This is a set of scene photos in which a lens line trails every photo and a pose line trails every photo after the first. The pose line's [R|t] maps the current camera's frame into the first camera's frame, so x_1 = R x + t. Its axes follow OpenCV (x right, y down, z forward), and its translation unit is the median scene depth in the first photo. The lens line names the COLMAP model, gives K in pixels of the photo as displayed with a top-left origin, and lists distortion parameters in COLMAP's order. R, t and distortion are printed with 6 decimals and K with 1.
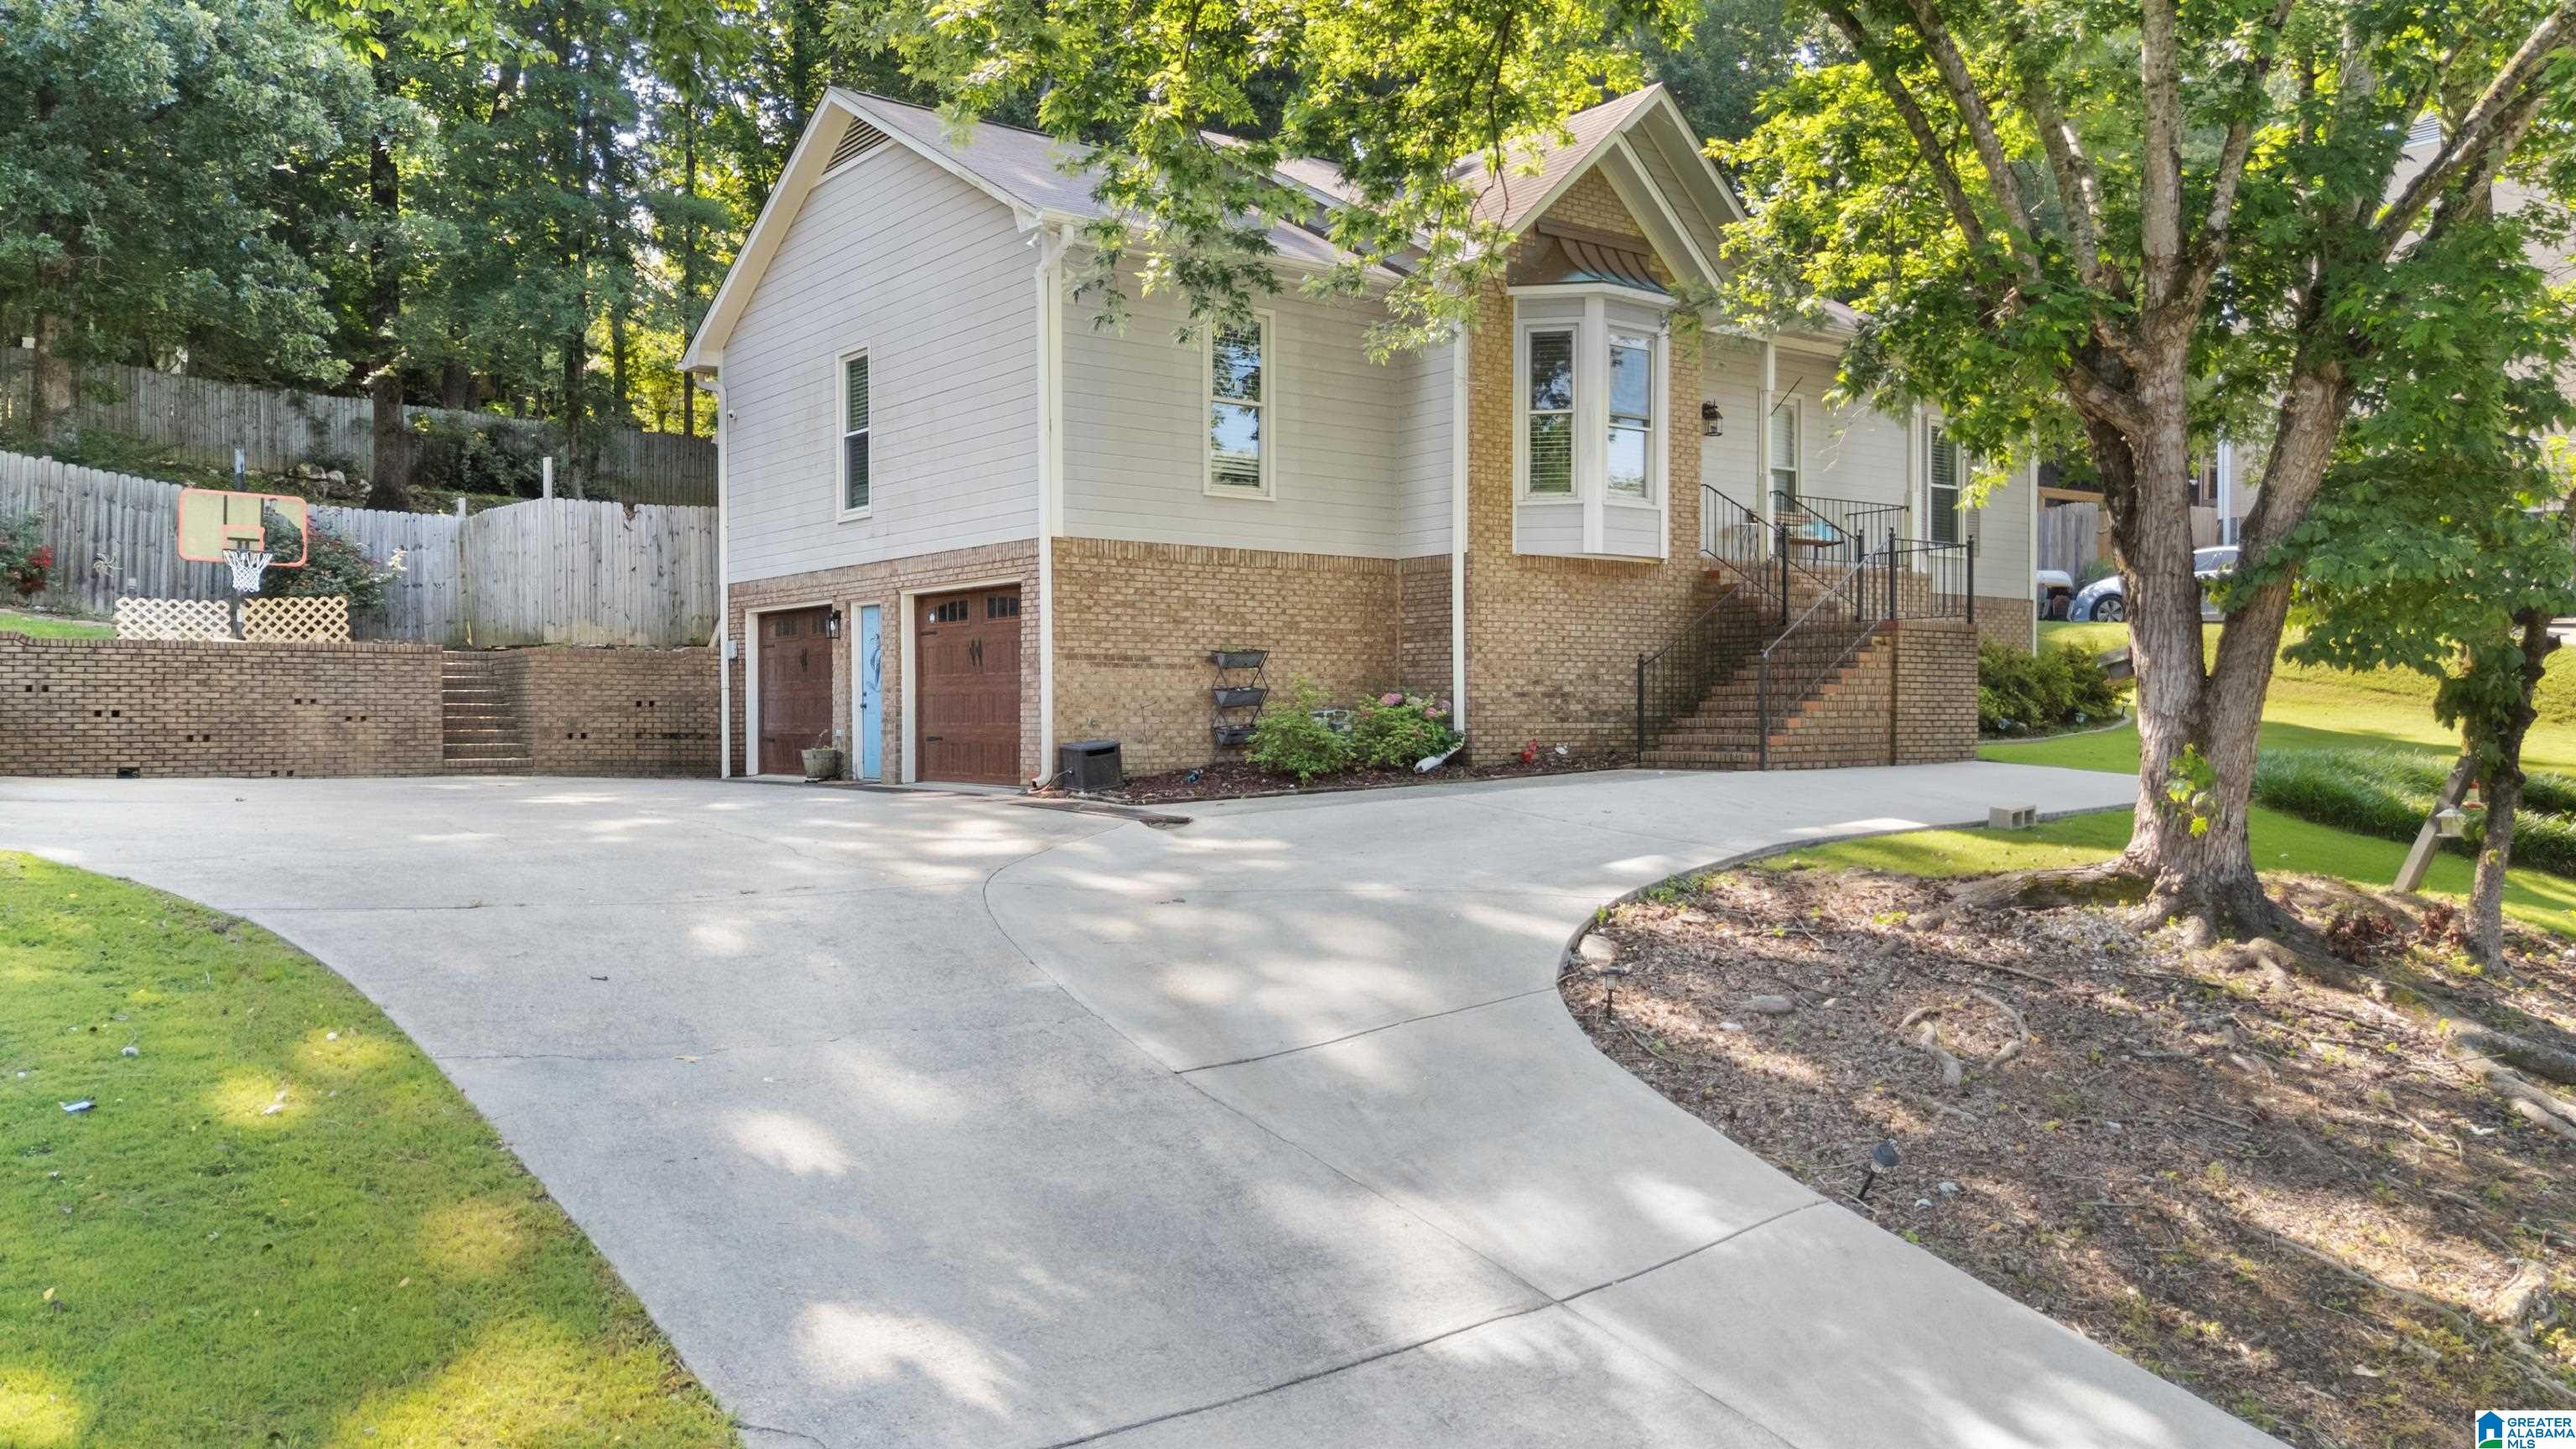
lens RADIAL K [[1862.2, 0, 1288.0], [0, 1862.2, 724.5], [0, 0, 1]] dist [0.078943, -0.071165]
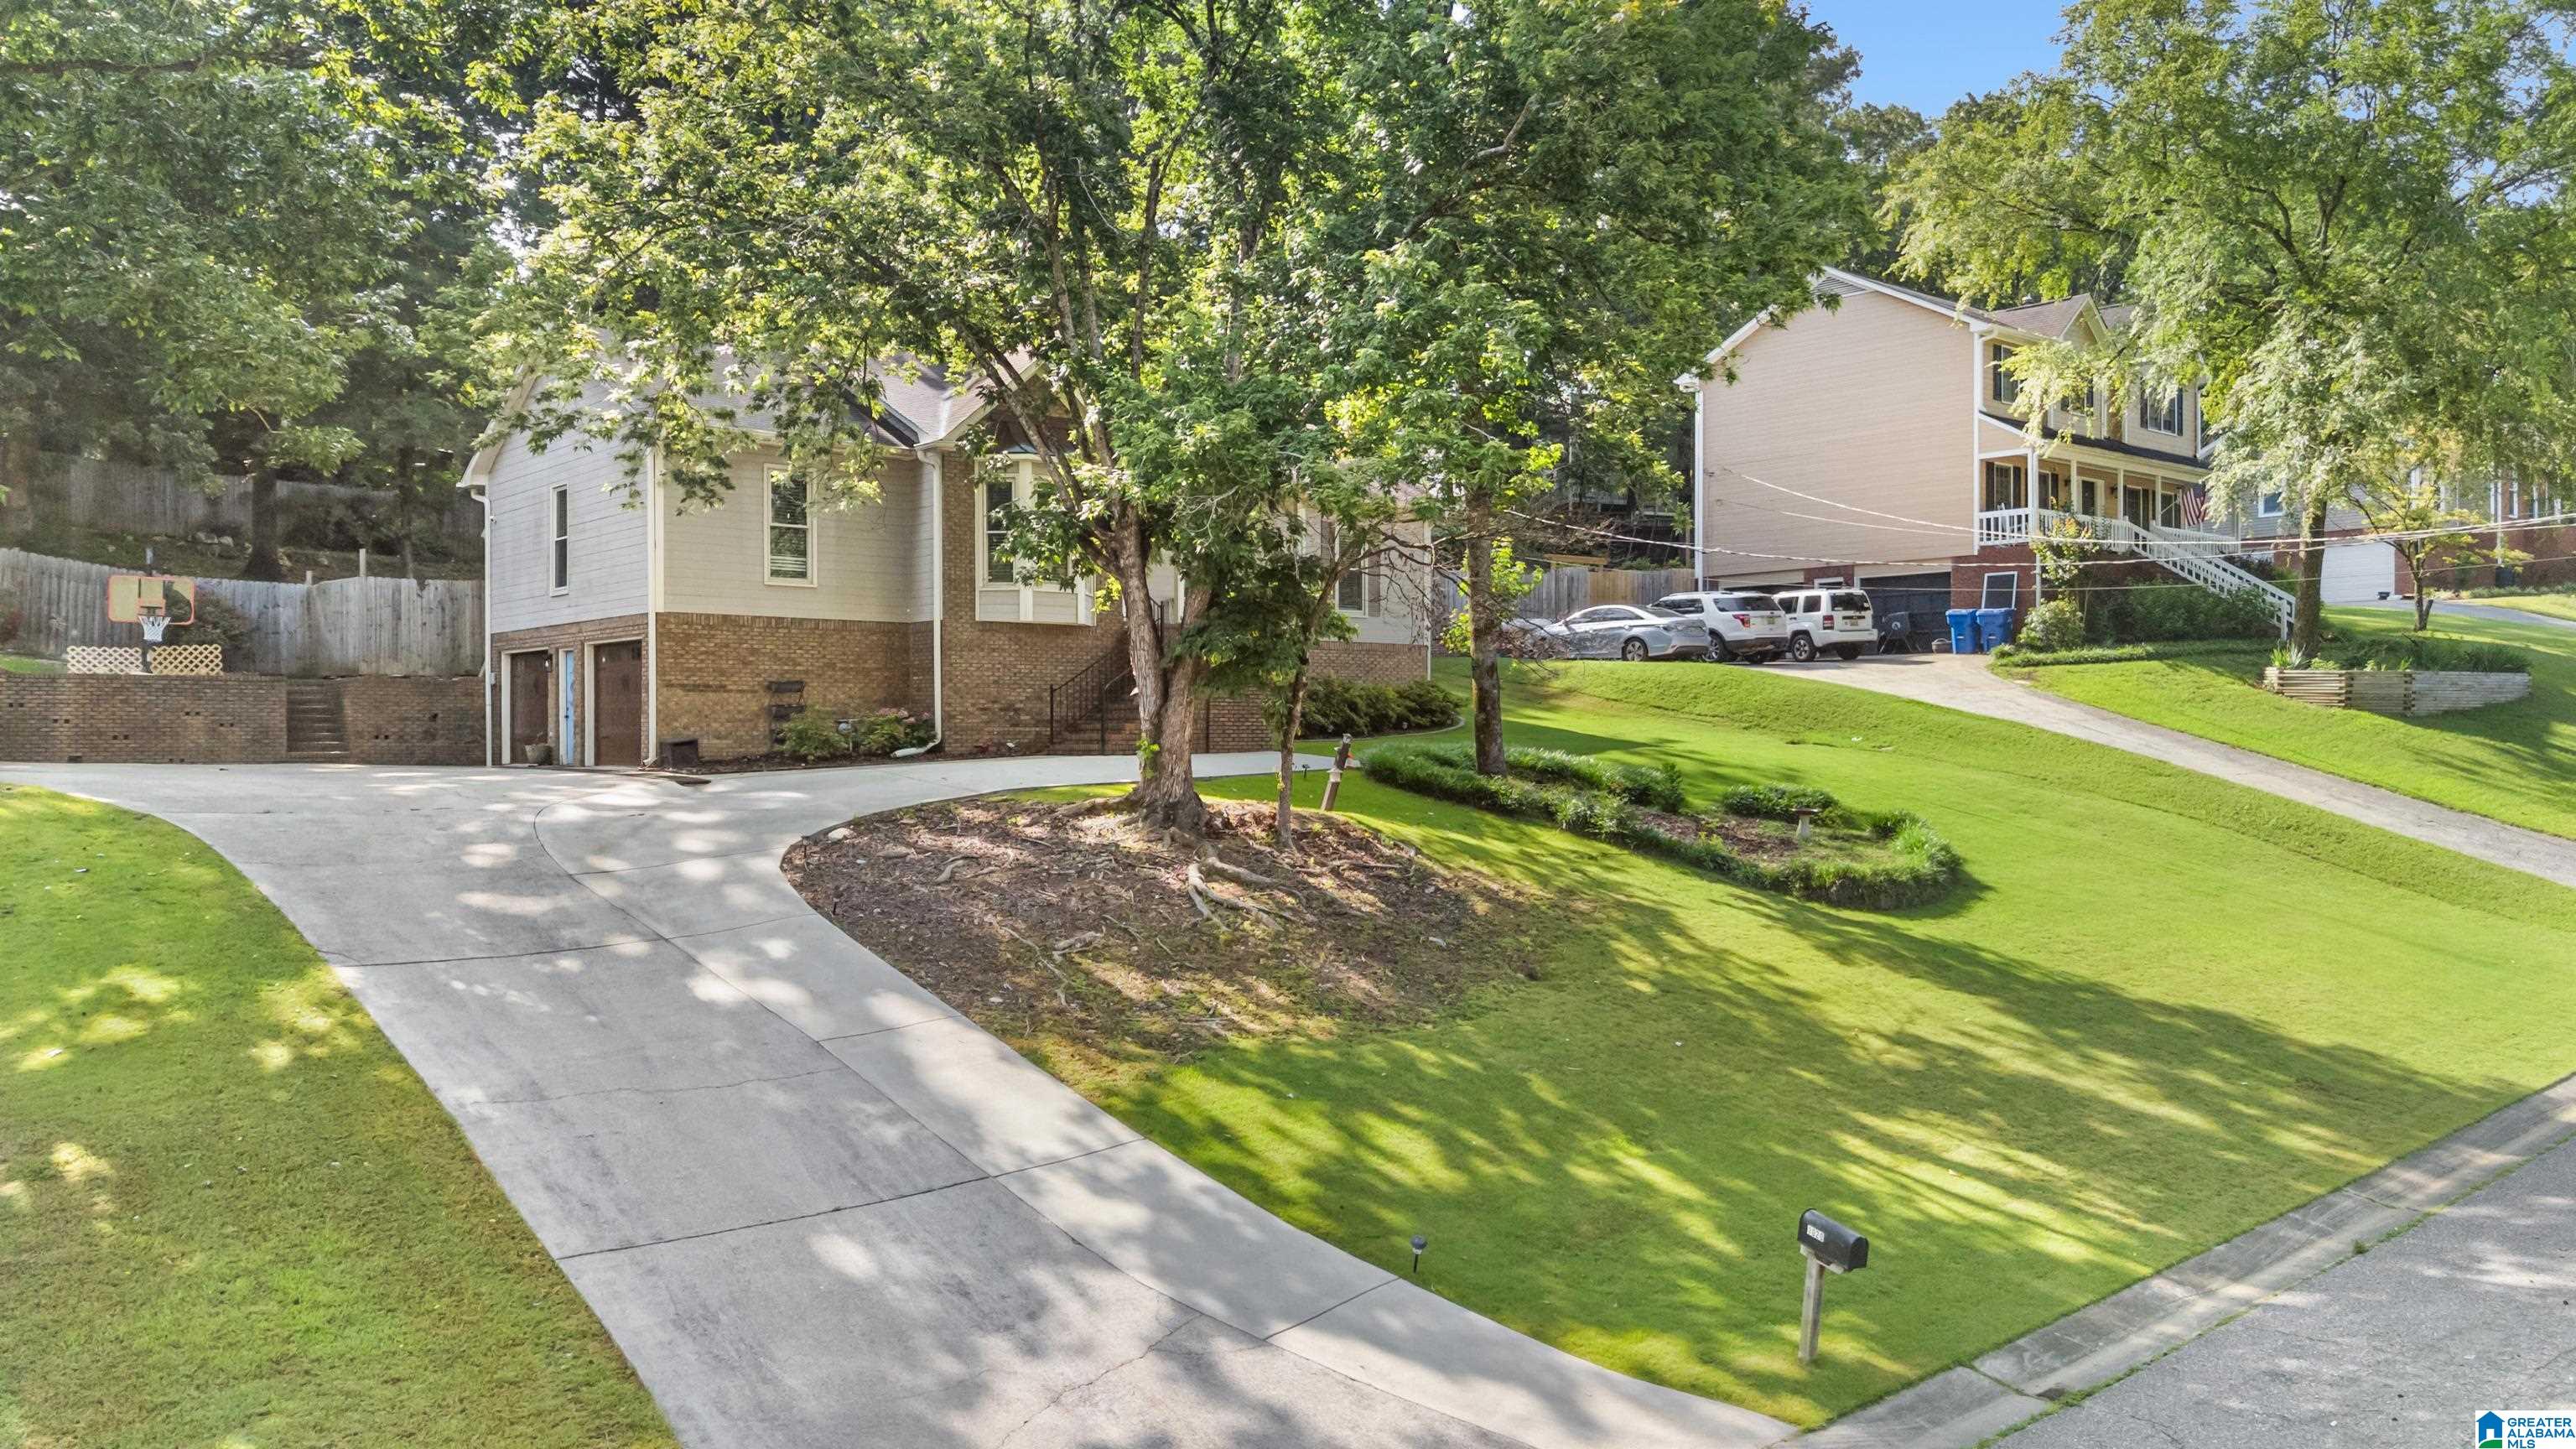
lens RADIAL K [[1862.2, 0, 1288.0], [0, 1862.2, 724.5], [0, 0, 1]] dist [0.078943, -0.071165]
pose [[0.999376, 0.000195, 0.035322, 0.309472], [0.000145, 0.999954, -0.009622, 0.011564], [-0.035322, 0.009622, 0.999330, -0.558915]]
